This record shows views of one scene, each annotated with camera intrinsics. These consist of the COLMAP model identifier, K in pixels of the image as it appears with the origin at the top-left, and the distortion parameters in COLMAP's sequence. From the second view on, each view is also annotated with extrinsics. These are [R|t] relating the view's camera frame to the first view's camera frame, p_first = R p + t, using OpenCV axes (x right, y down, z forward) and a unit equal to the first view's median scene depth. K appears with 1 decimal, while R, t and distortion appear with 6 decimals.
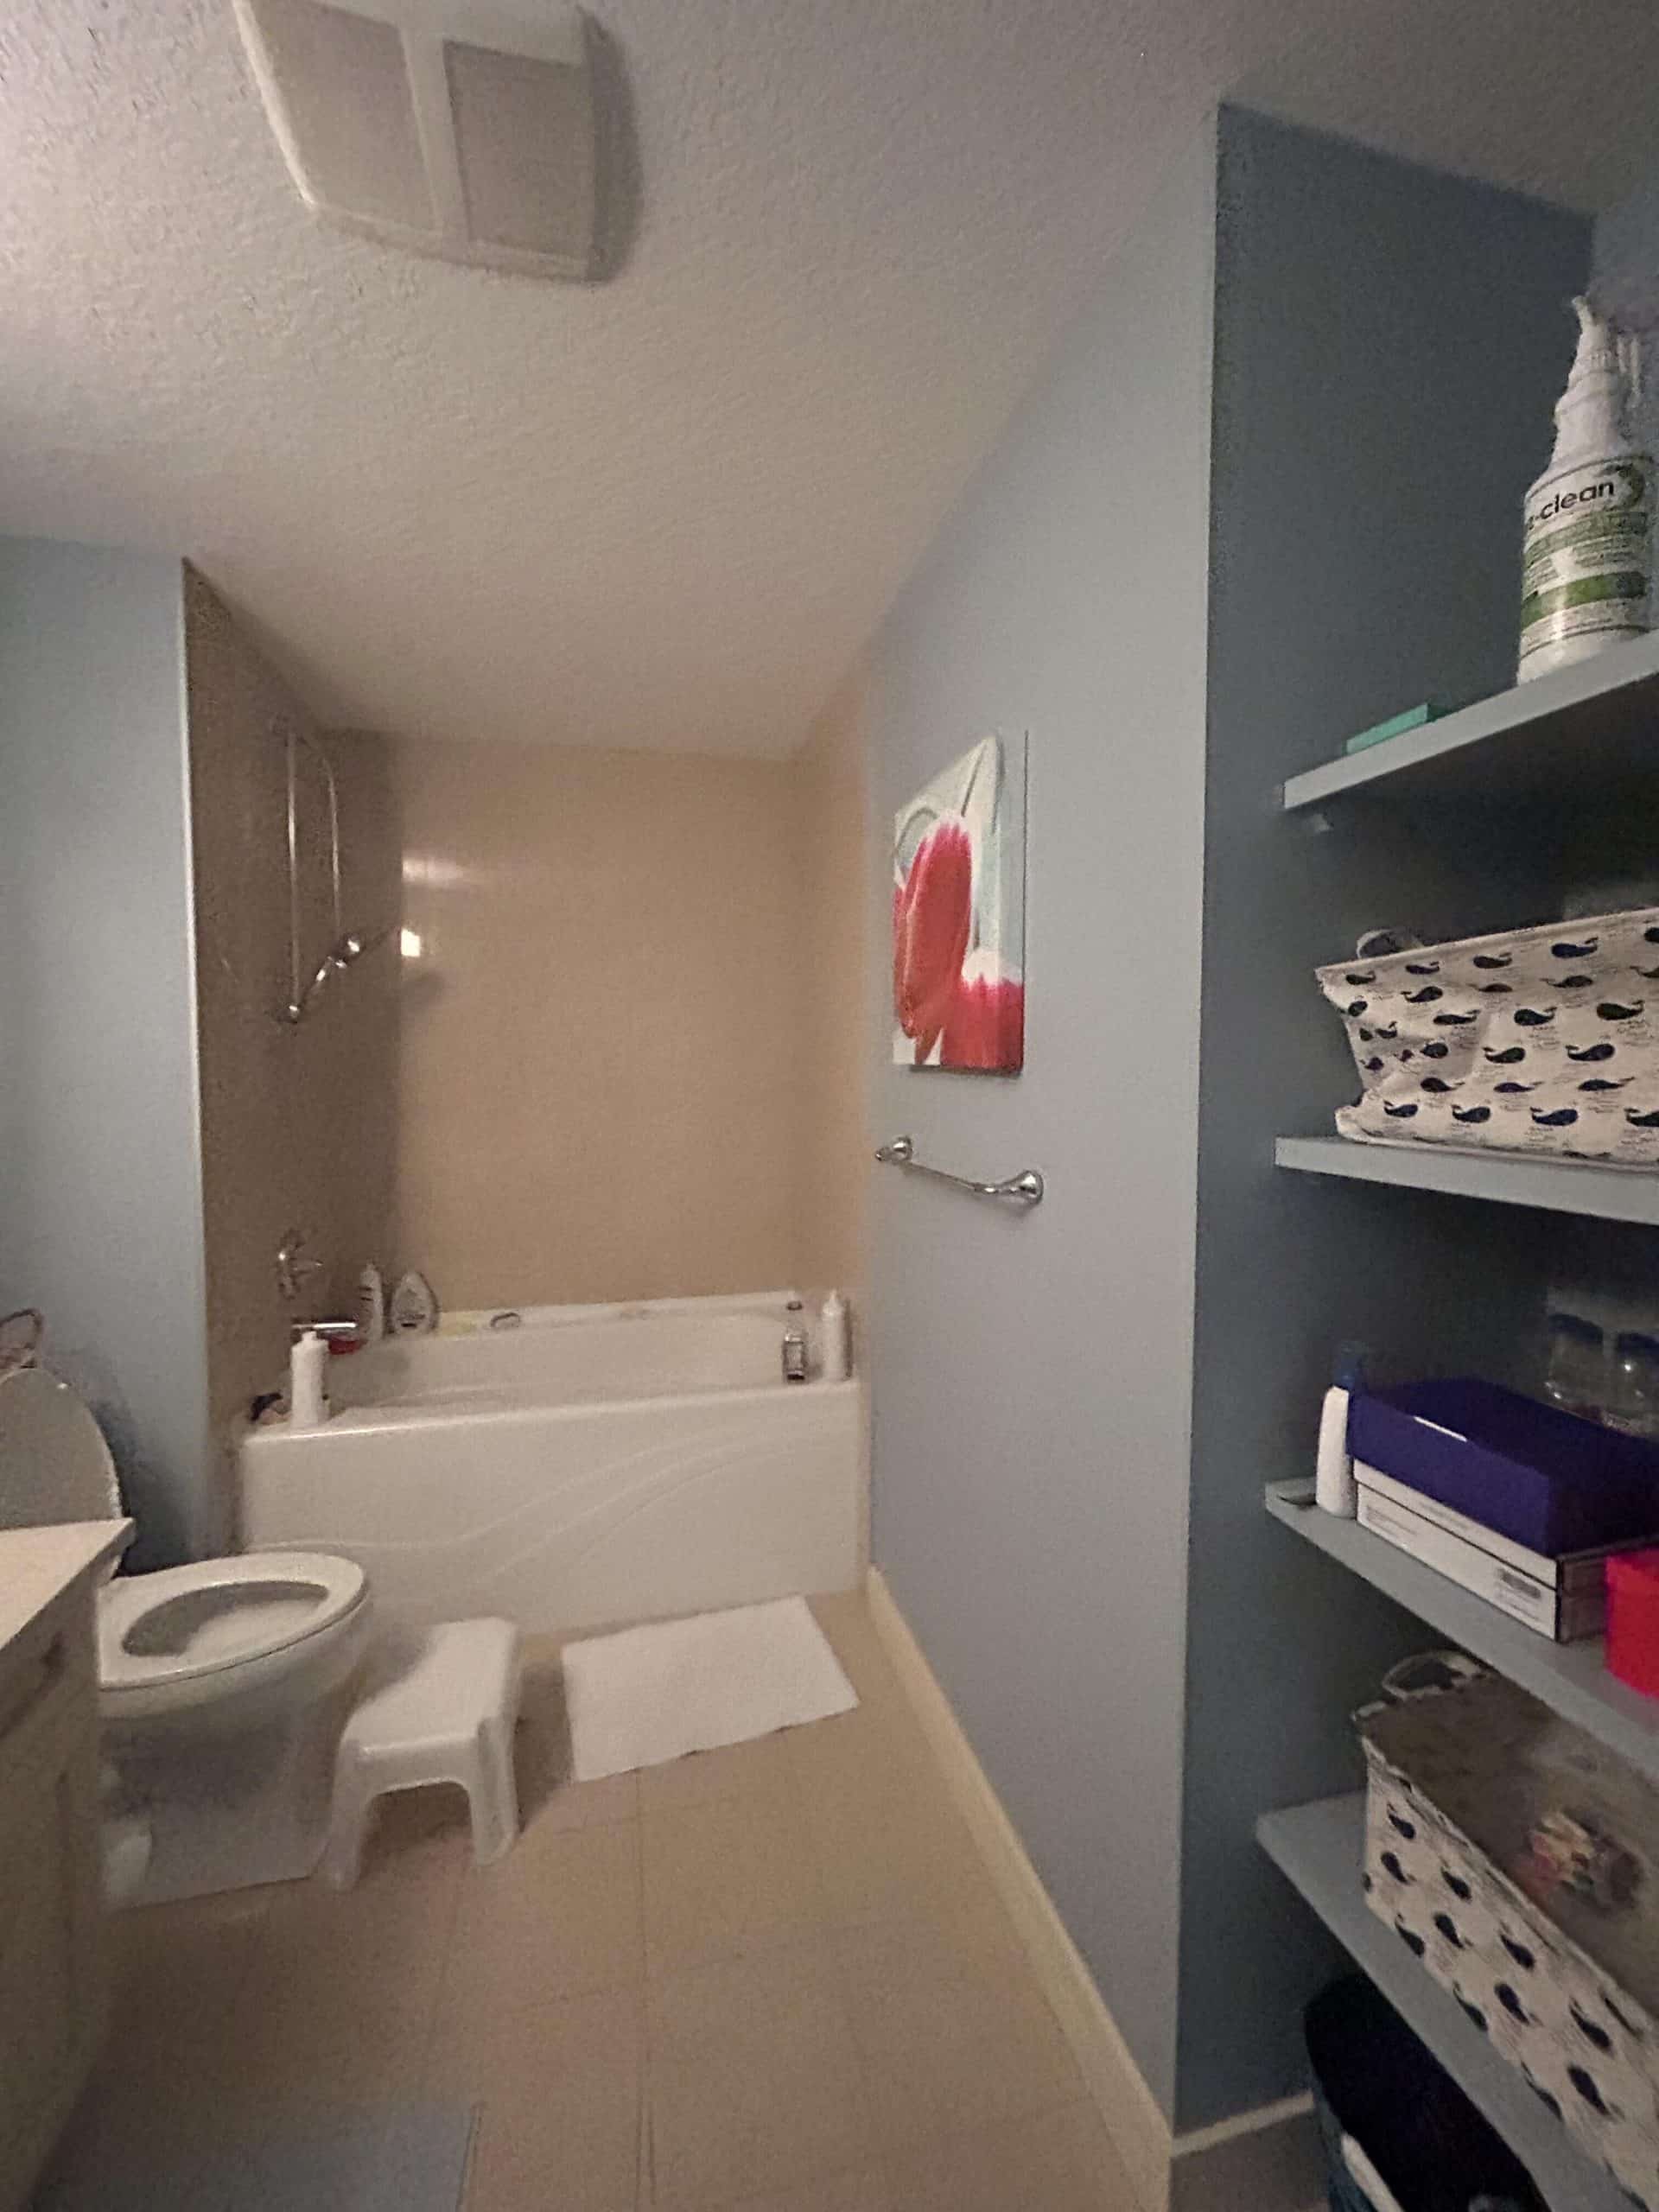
lens RADIAL K [[897.3, 0, 822.4], [0, 897.3, 1101.9], [0, 0, 1]] dist [0.000103, 0.000029]
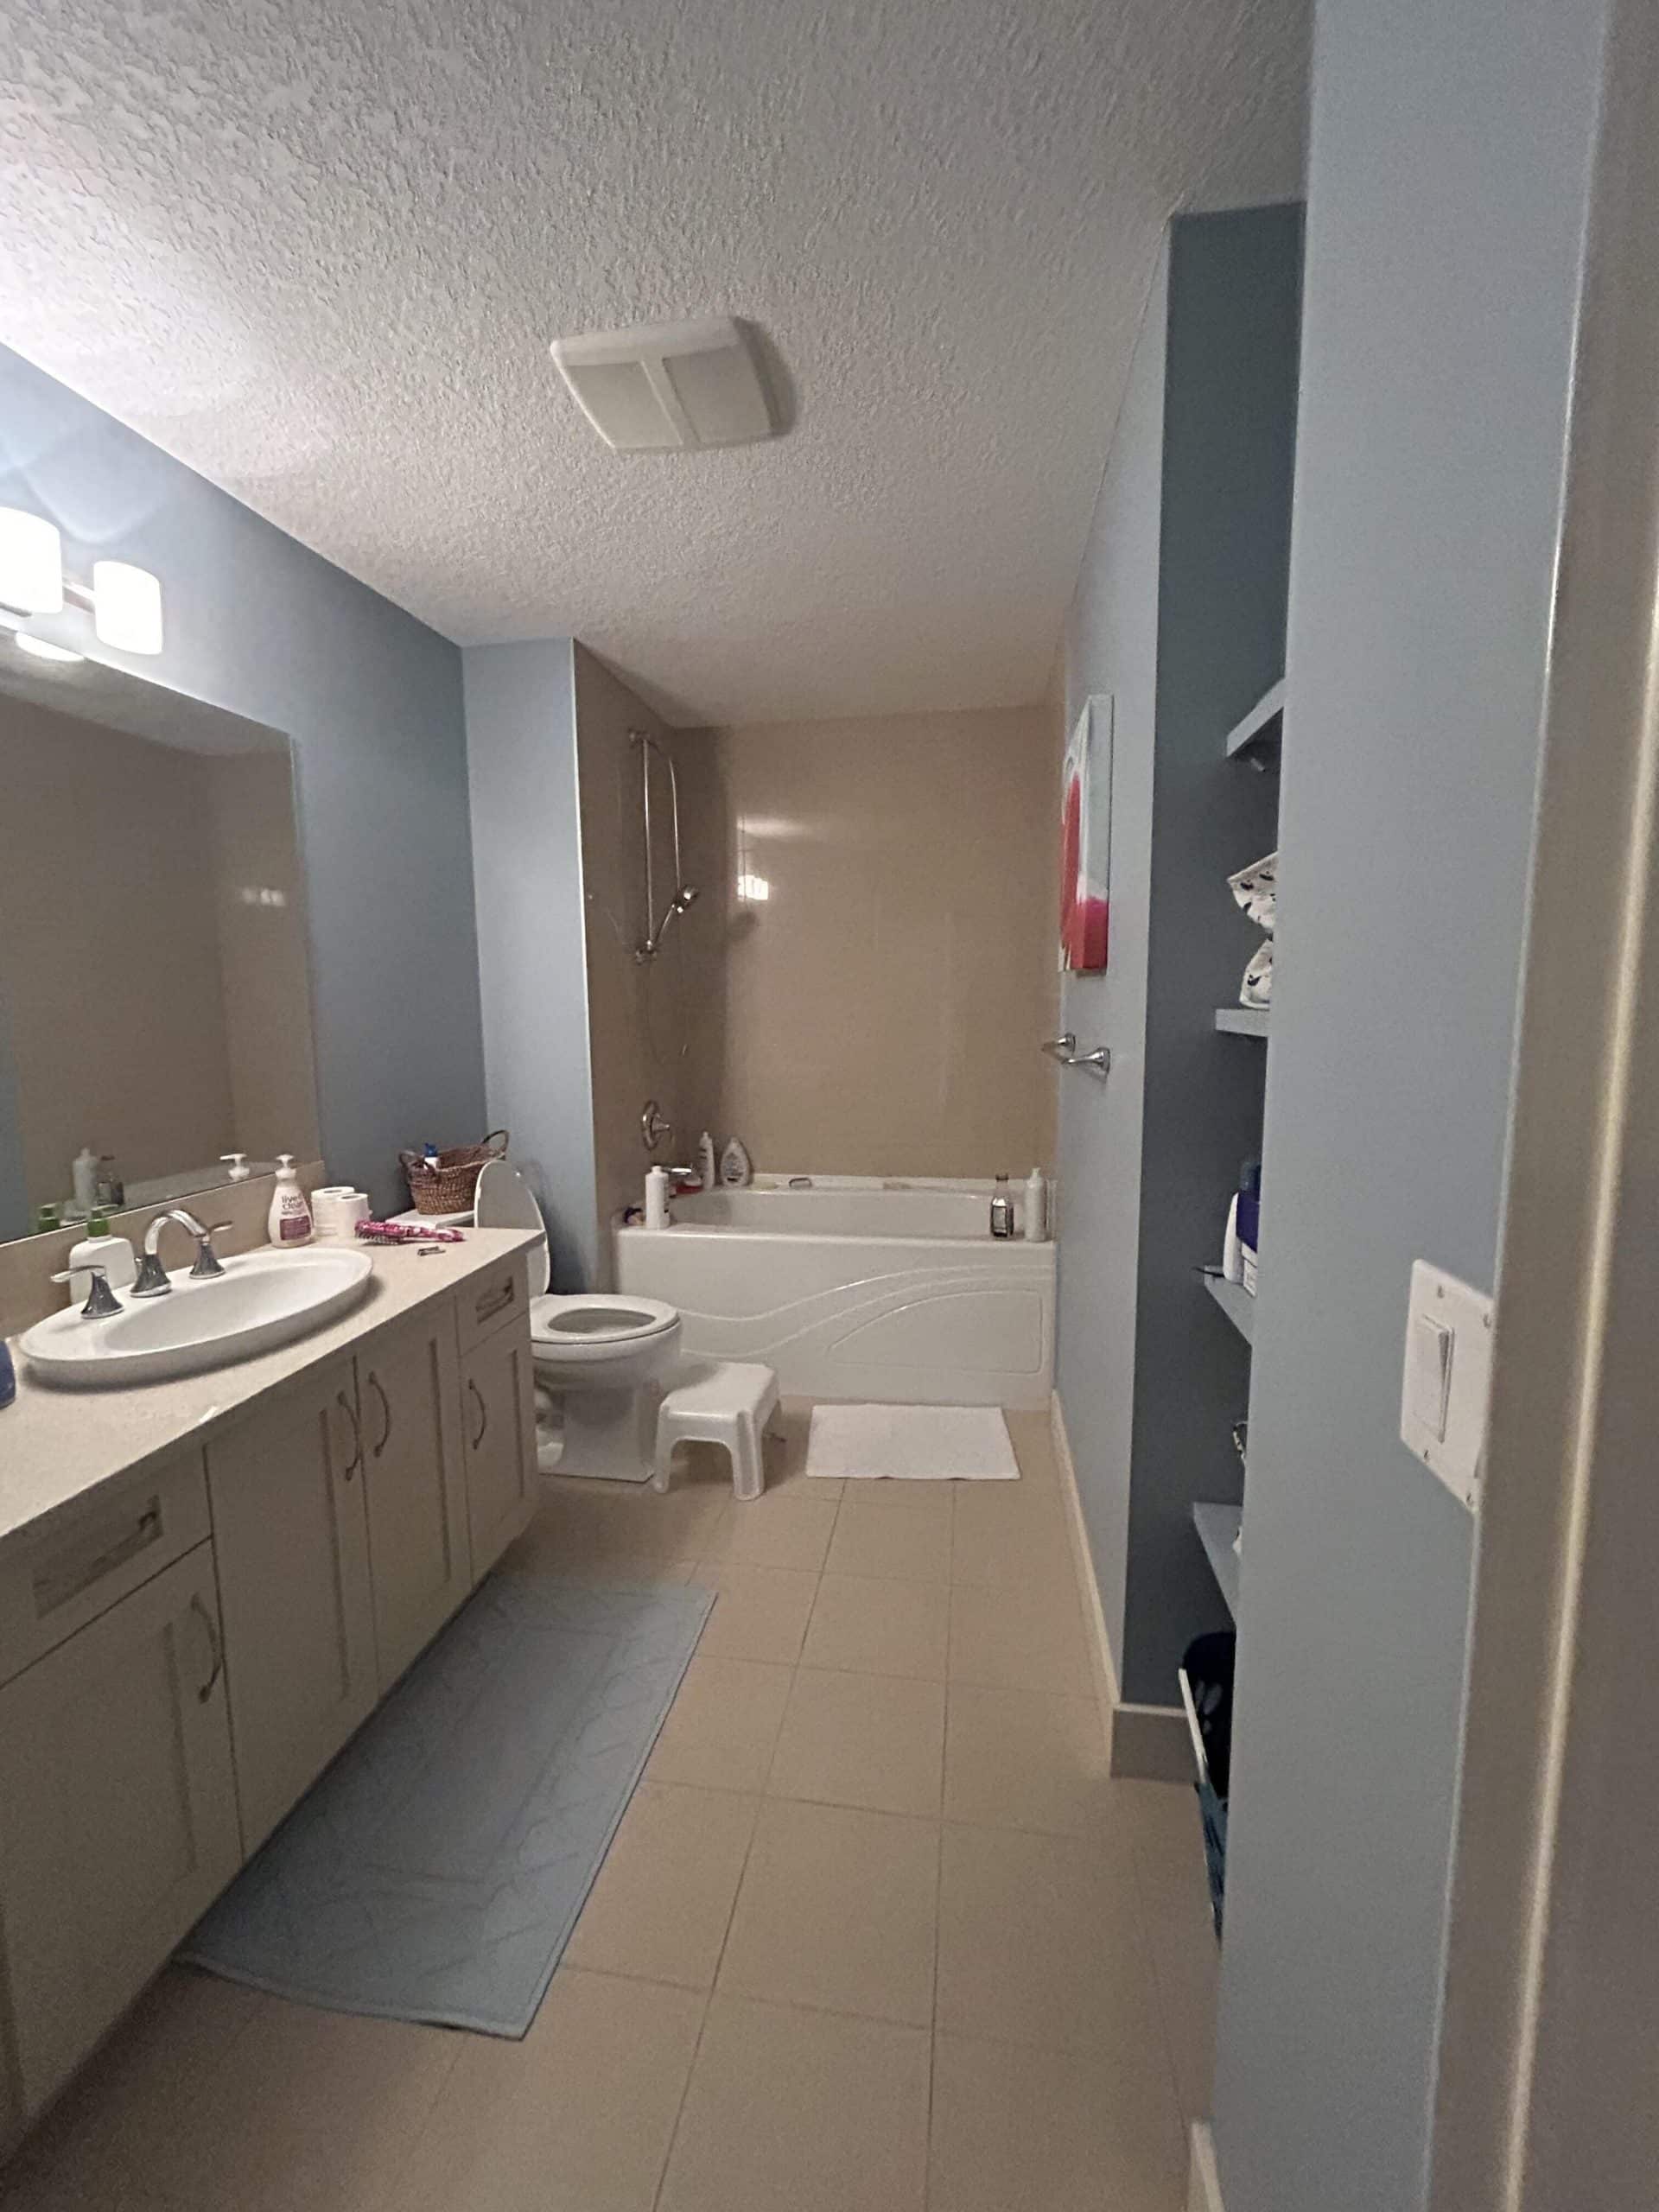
lens RADIAL K [[897.3, 0, 822.4], [0, 897.3, 1101.9], [0, 0, 1]] dist [0.000103, 0.000029]
pose [[0.920261, 0.036745, -0.389577, 0.259277], [-0.007439, 0.997044, 0.076470, 0.042277], [0.391236, -0.067474, 0.917814, -0.242009]]
